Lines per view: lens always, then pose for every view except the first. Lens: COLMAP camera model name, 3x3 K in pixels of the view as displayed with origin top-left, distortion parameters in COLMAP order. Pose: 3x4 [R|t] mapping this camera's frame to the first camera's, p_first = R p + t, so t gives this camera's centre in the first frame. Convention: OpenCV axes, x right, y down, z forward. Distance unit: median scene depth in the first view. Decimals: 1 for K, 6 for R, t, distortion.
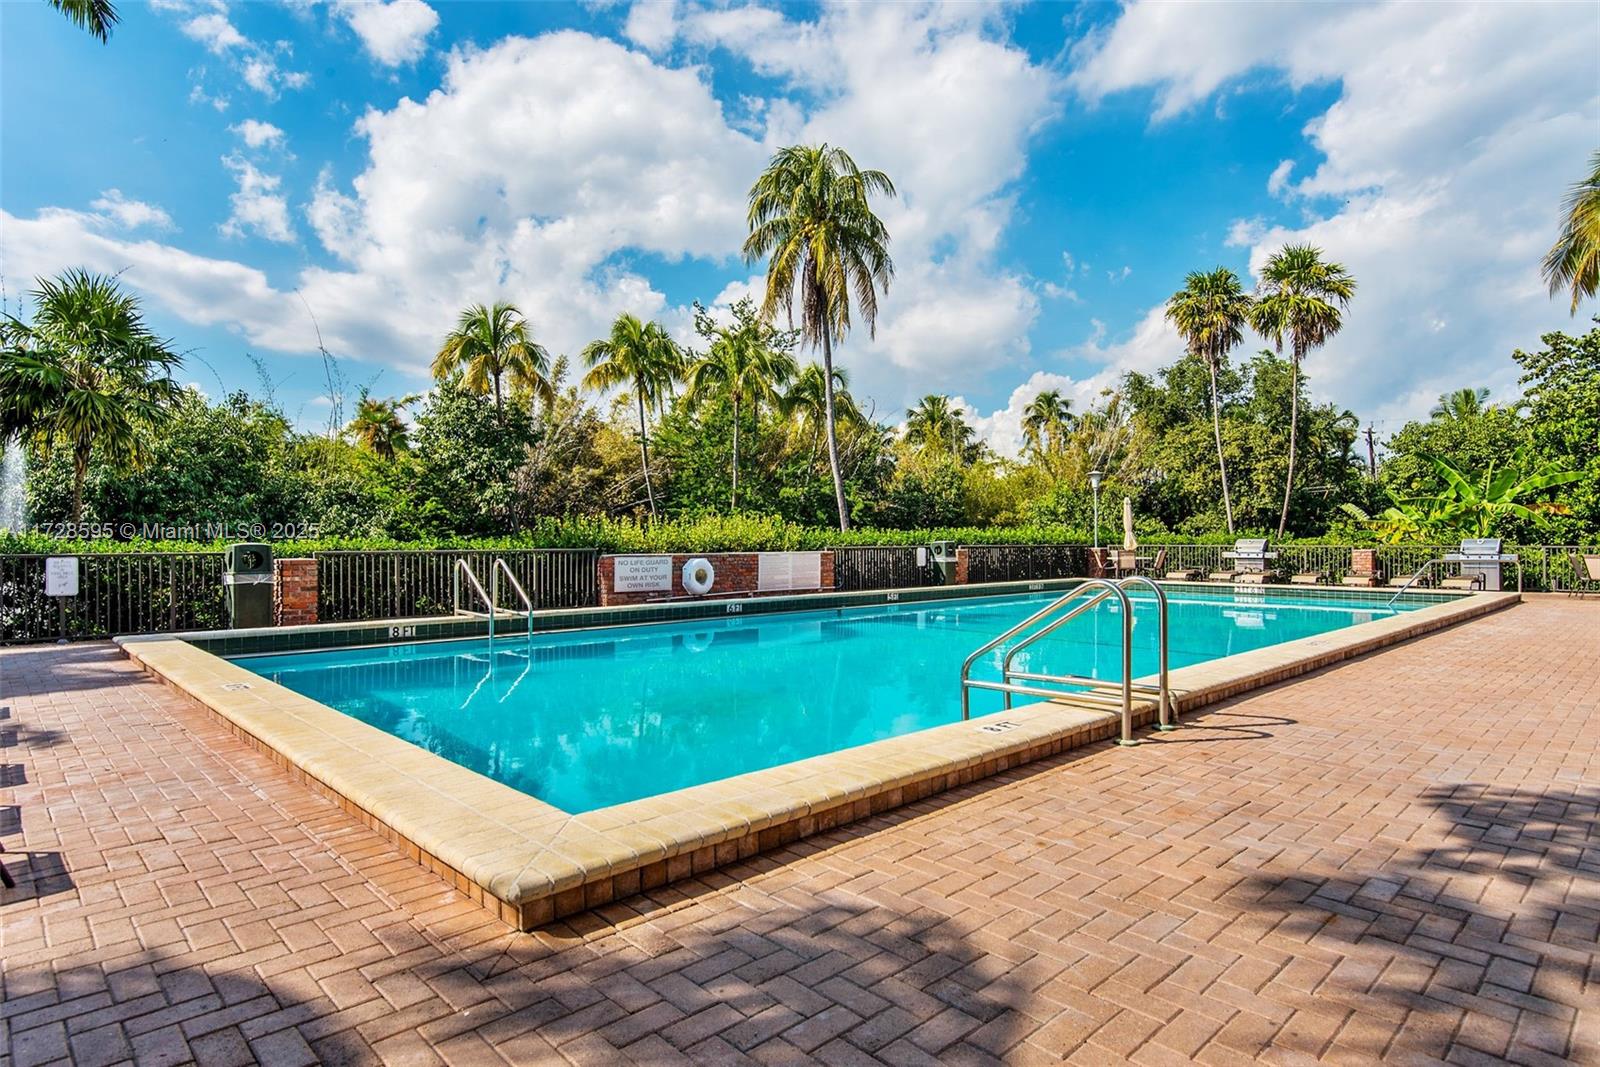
lens RADIAL K [[881.4, 0, 800.0], [0, 881.4, 533.5], [0, 0, 1]] dist [0.000668, -0.000101]
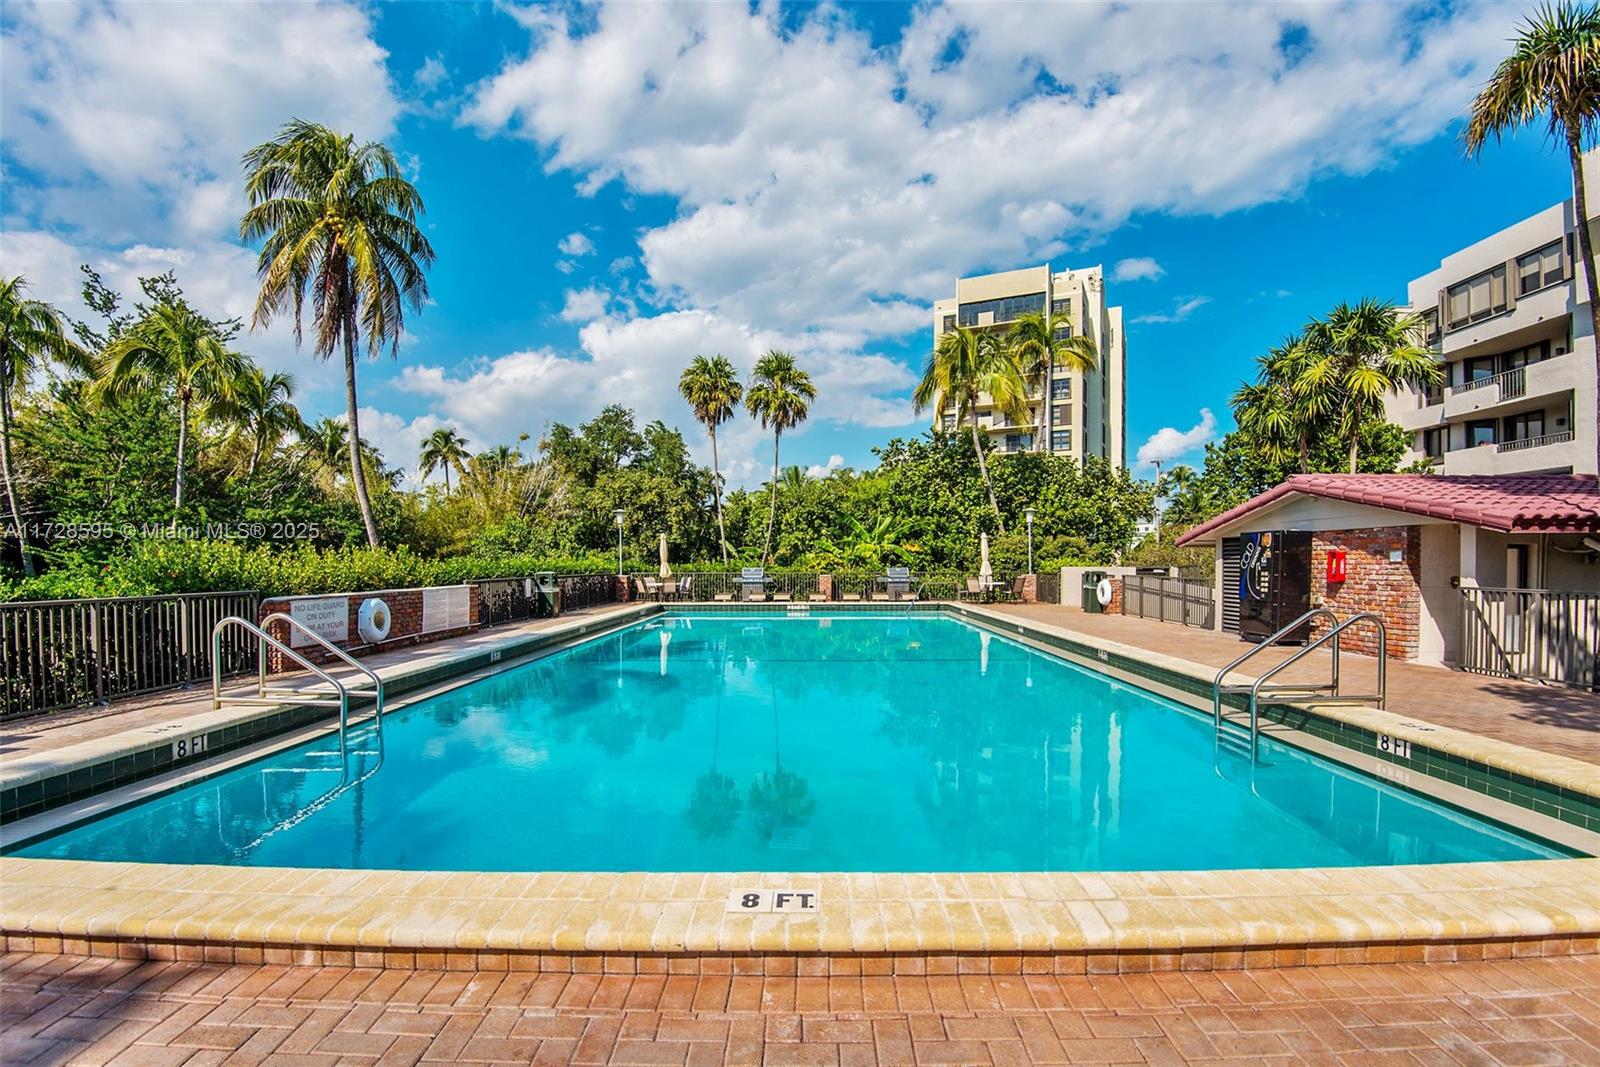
lens RADIAL K [[743.5, 0, 800.3], [0, 743.5, 564.8], [0, 0, 1]] dist [-0.000758, -0.018652]
pose [[0.700806, -0.003079, 0.713345, -0.212022], [-0.002907, 0.999970, 0.007173, -0.005930], [-0.713346, -0.007101, 0.700776, 0.151258]]
